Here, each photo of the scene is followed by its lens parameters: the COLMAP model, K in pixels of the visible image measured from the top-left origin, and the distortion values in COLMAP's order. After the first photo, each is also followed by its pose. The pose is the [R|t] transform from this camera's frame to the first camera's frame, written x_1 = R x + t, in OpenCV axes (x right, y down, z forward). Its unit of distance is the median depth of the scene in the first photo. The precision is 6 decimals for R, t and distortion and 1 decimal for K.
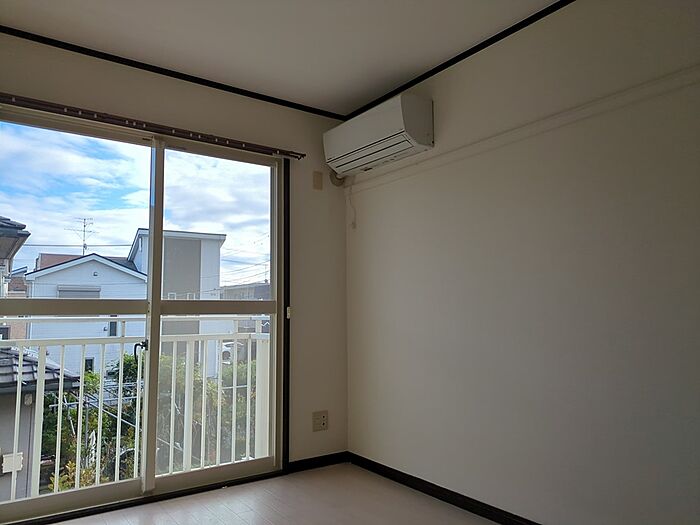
lens RADIAL K [[523.0, 0, 350.0], [0, 523.0, 262.5], [0, 0, 1]] dist [0.005874, 0.003516]
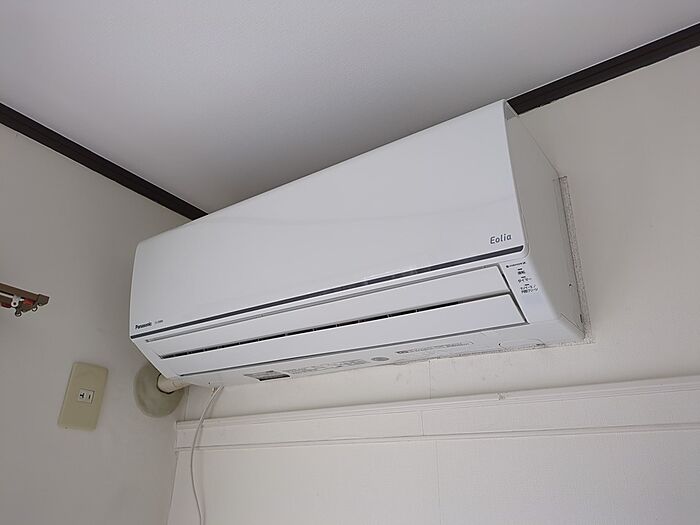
lens RADIAL K [[523.0, 0, 350.0], [0, 523.0, 262.5], [0, 0, 1]] dist [0.005874, 0.003516]
pose [[0.941904, 0.161867, 0.294305, -0.021846], [-0.059098, 0.942415, -0.329184, -0.139421], [-0.330642, 0.292667, 0.897230, 0.678634]]
